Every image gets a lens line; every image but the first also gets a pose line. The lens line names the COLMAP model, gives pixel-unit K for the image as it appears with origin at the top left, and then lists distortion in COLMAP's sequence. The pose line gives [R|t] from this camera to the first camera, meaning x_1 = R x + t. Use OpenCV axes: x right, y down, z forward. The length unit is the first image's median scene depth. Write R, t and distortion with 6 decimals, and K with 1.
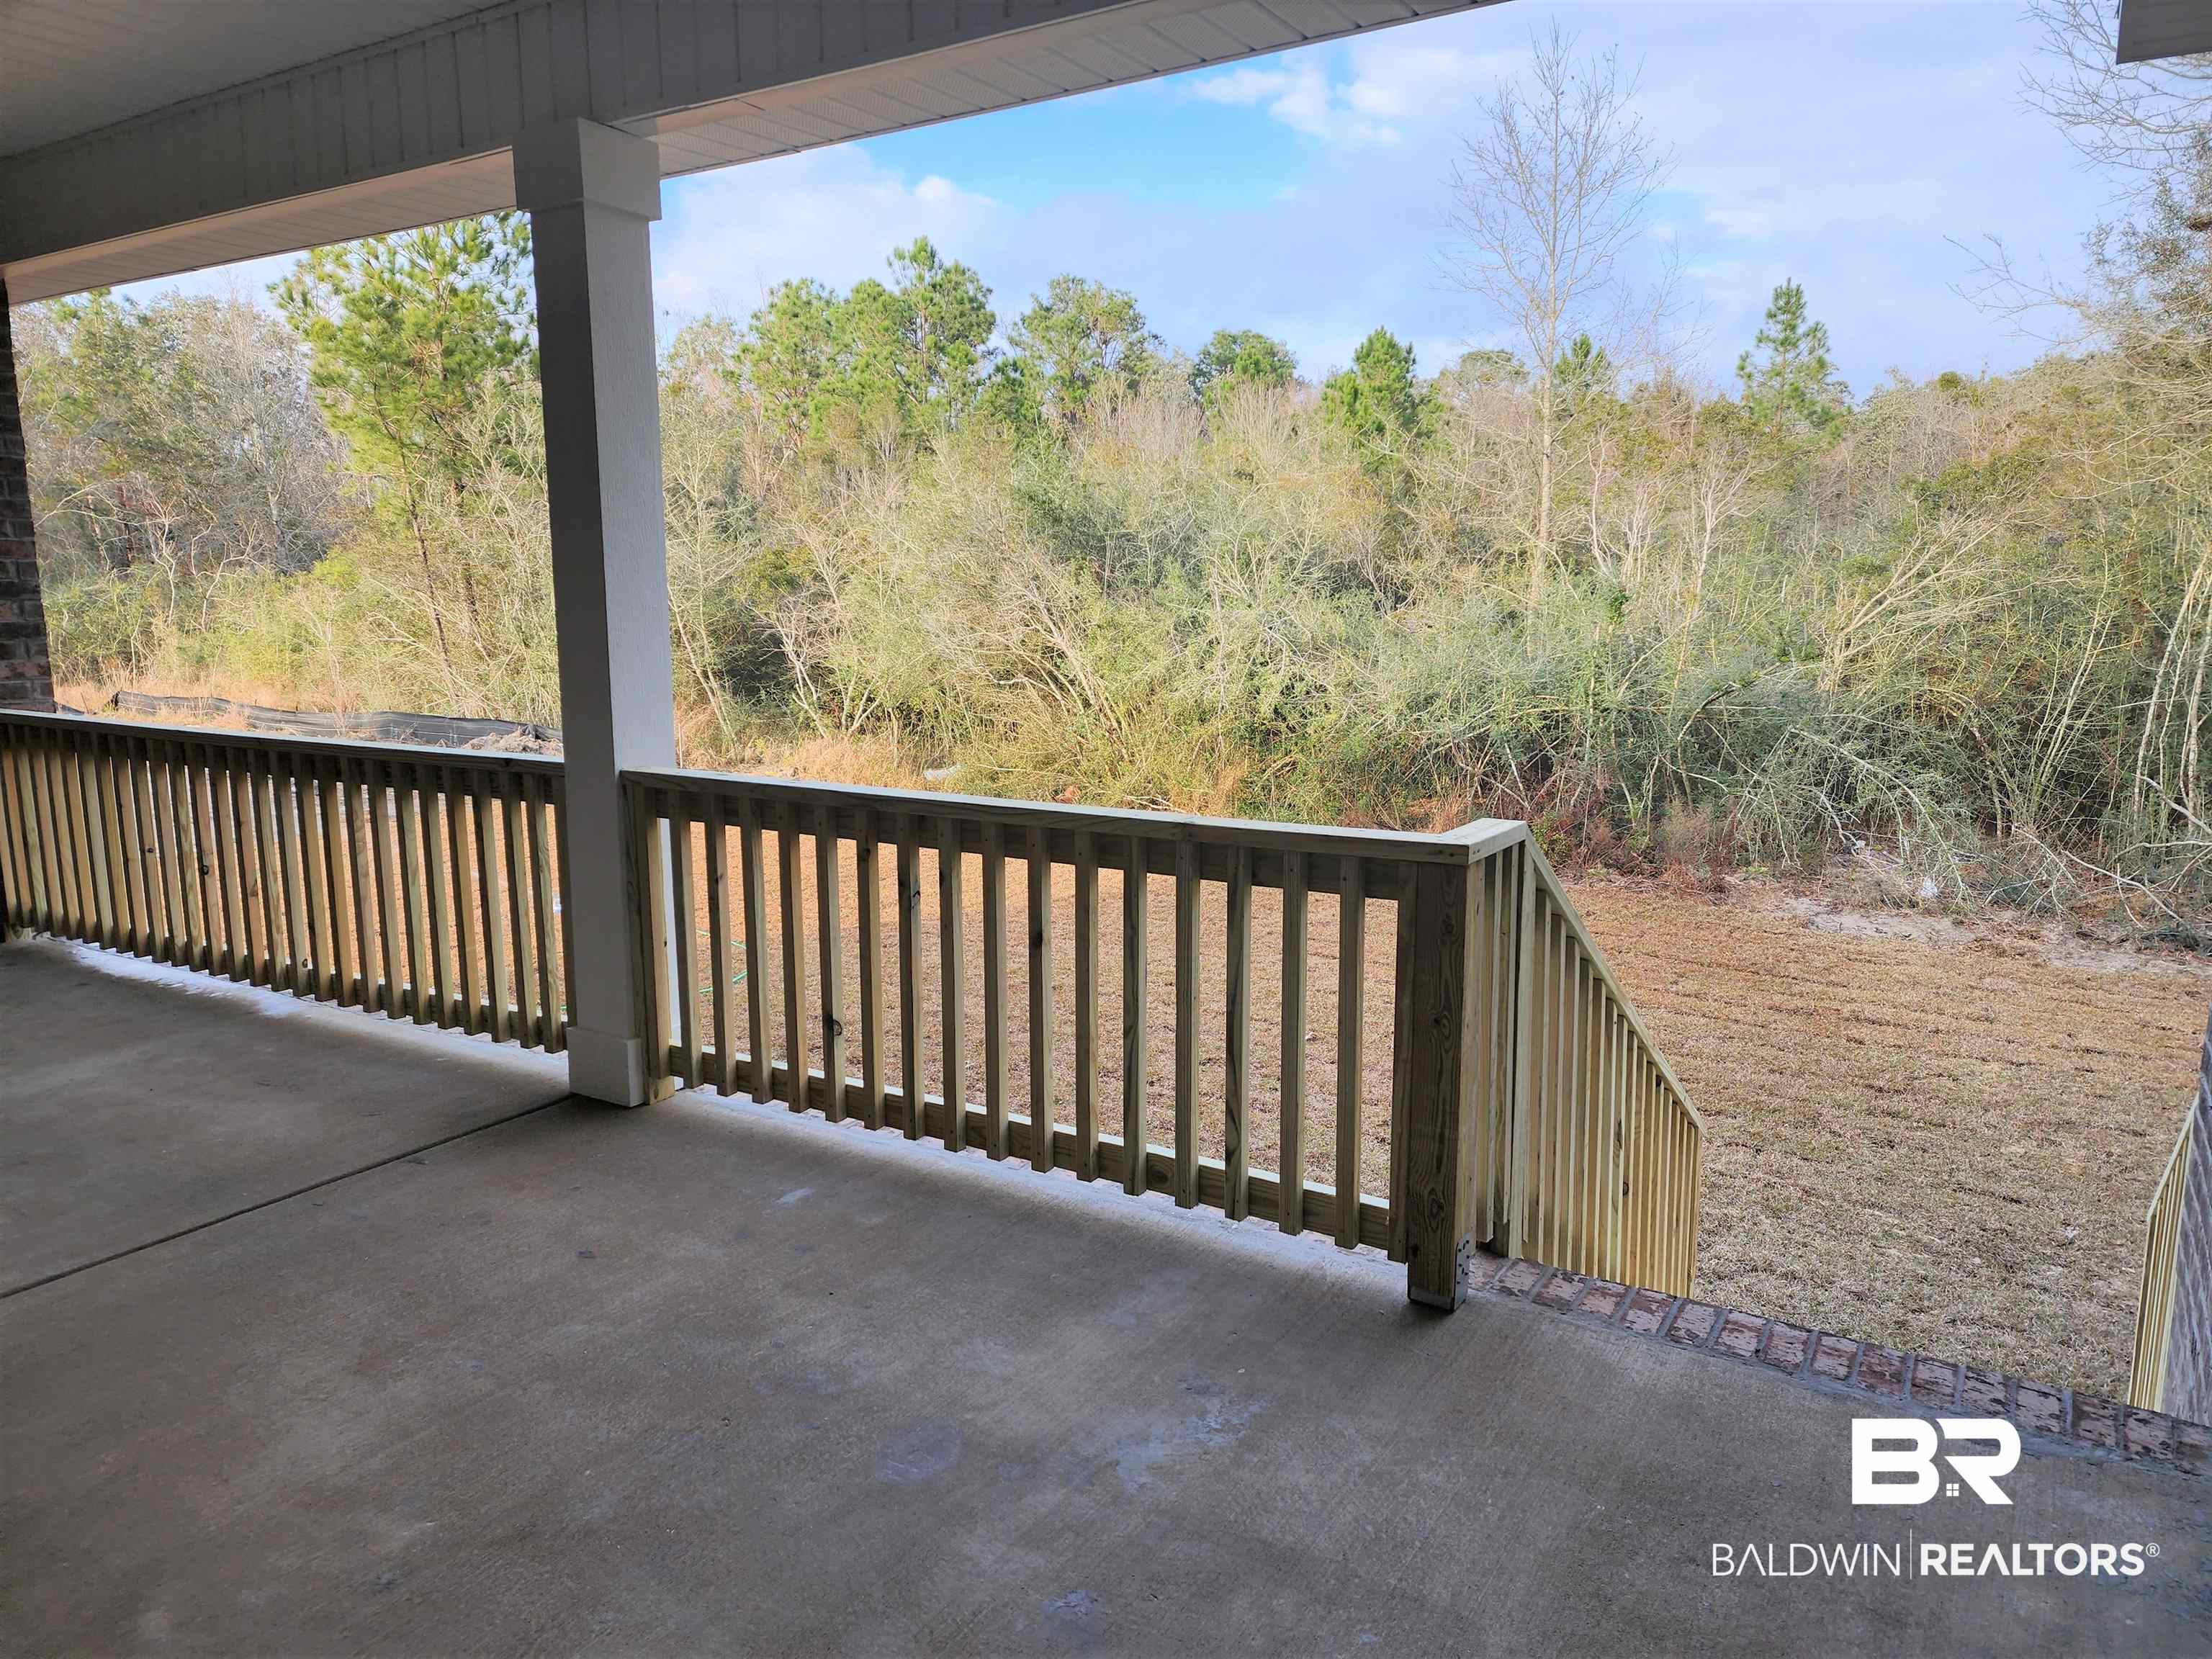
lens RADIAL K [[1472.3, 0, 1132.1], [0, 1472.3, 834.0], [0, 0, 1]] dist [0.072987, -0.067188]
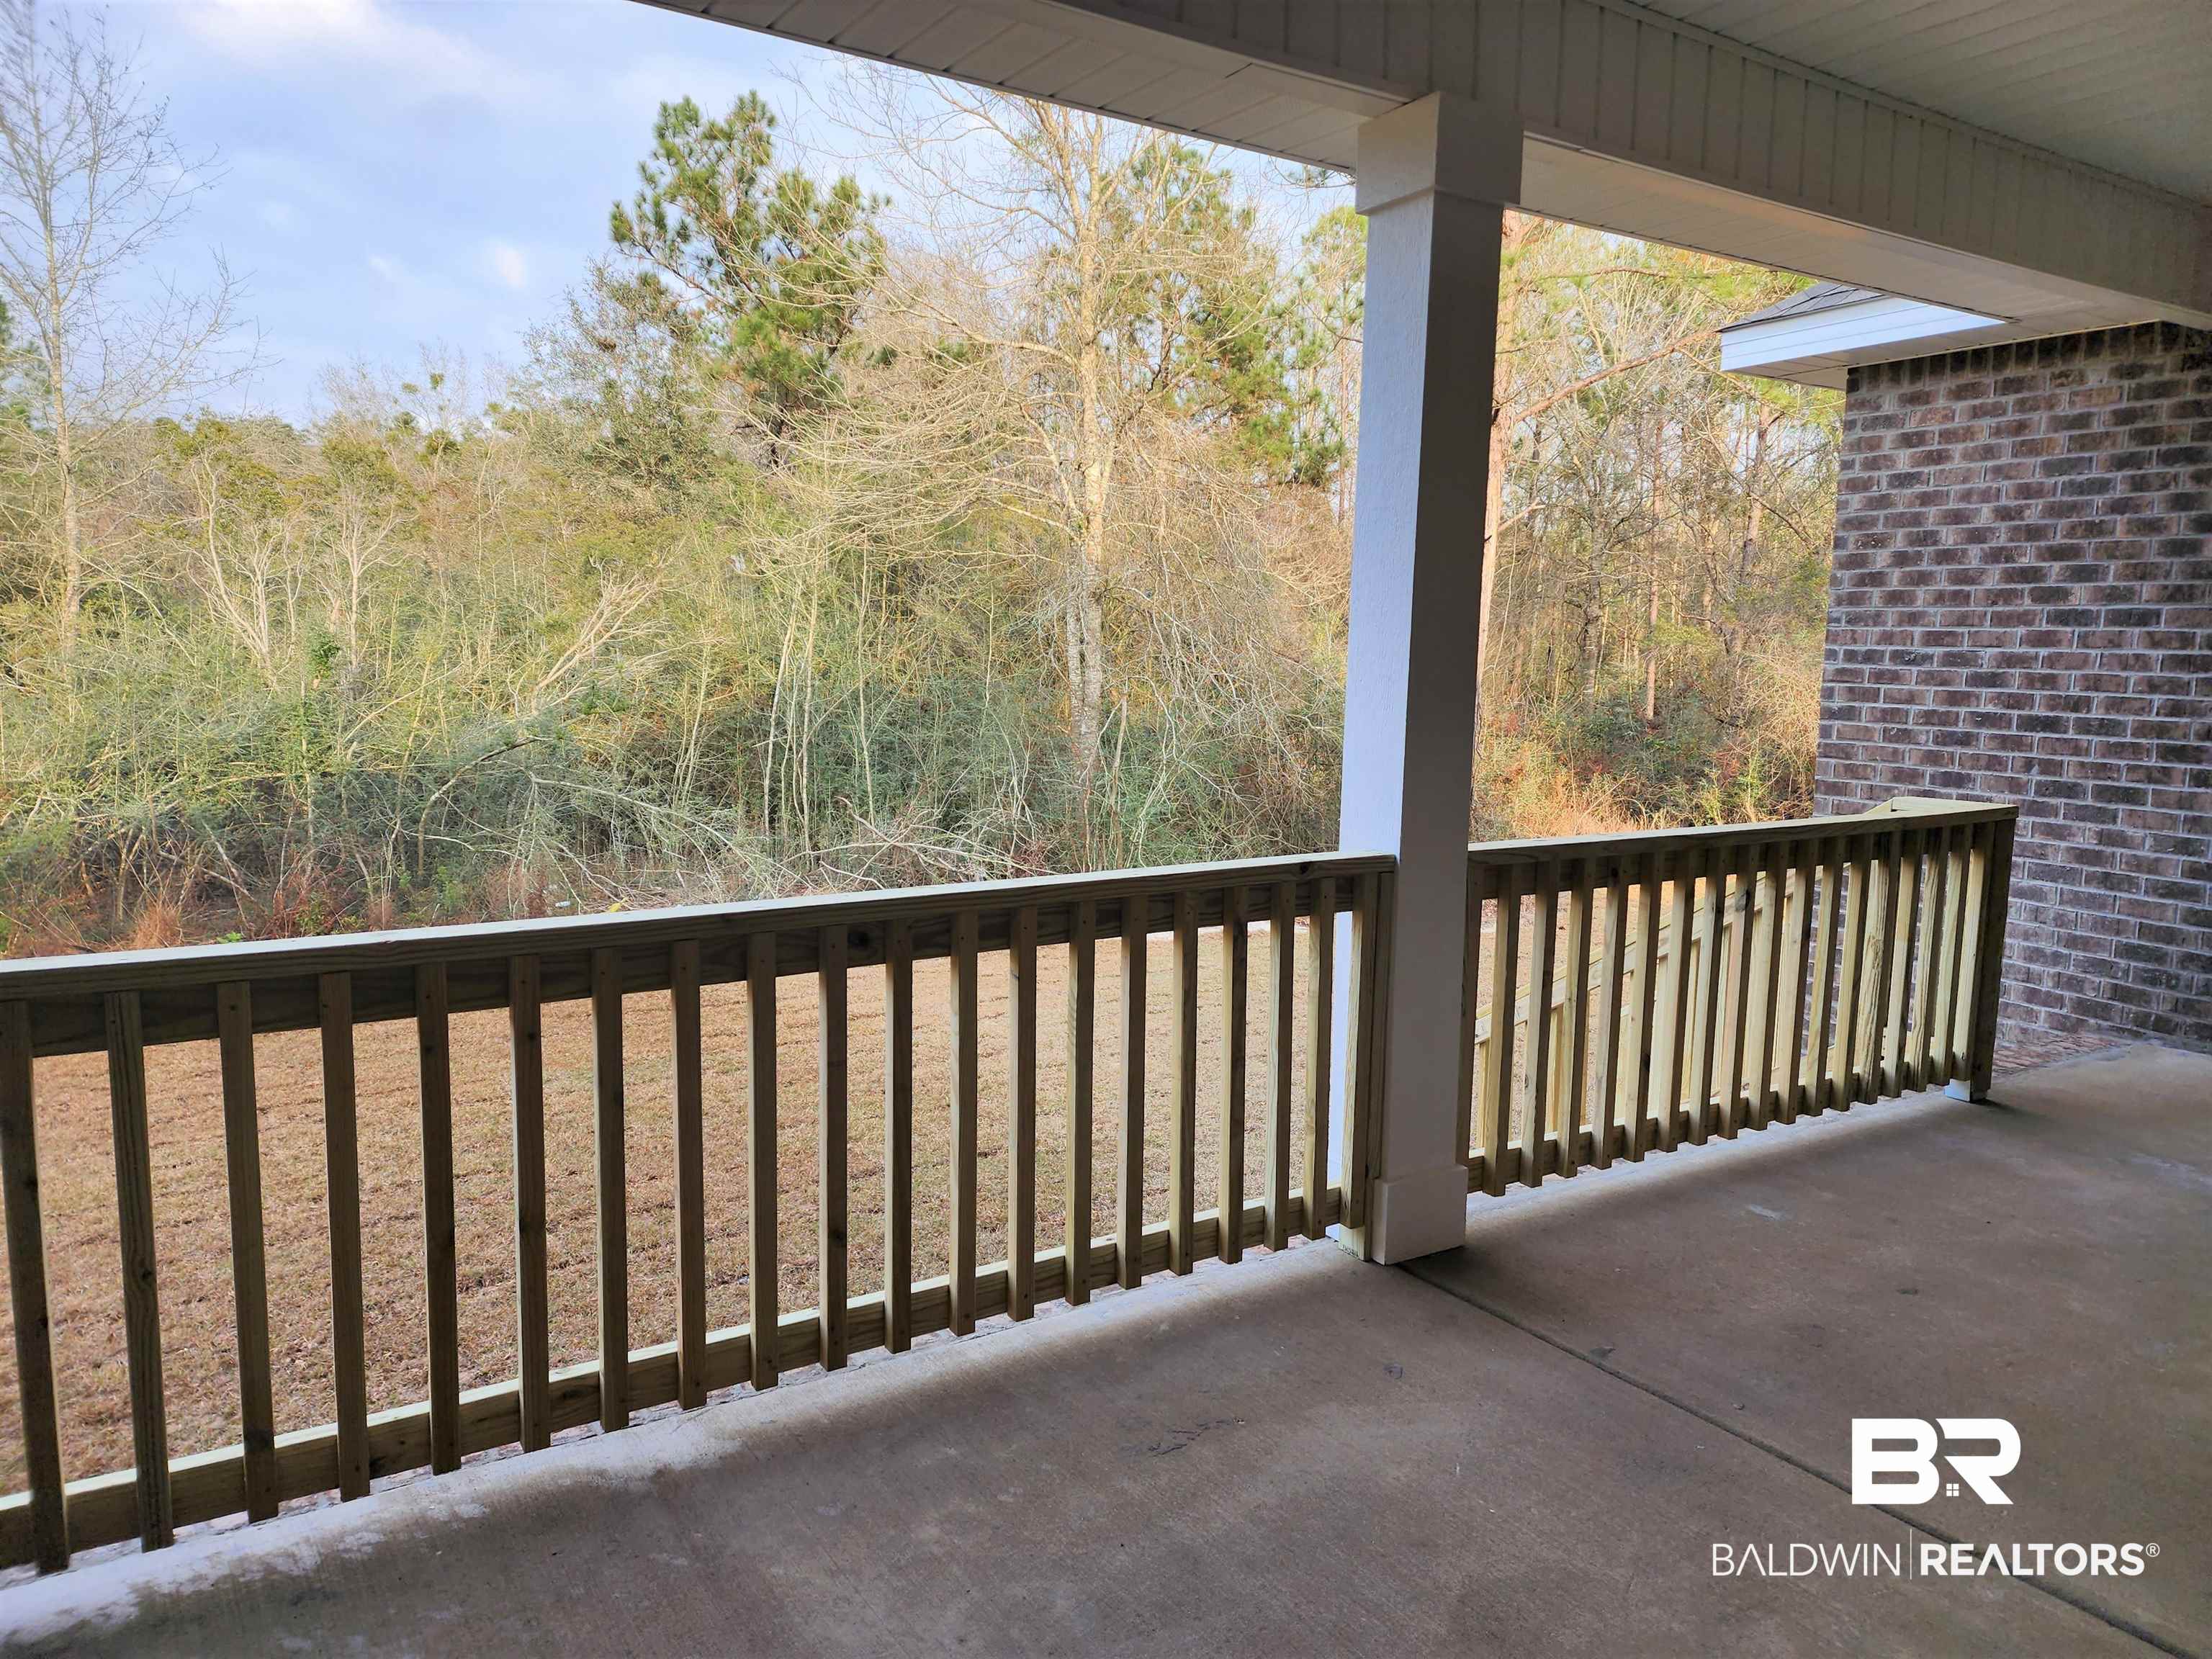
lens RADIAL K [[1472.3, 0, 1132.1], [0, 1472.3, 834.0], [0, 0, 1]] dist [0.072987, -0.067188]
pose [[0.433570, -0.095778, 0.896015, -1.118747], [0.128119, 0.990786, 0.043913, -0.107836], [-0.891965, 0.095757, 0.441846, 0.741462]]
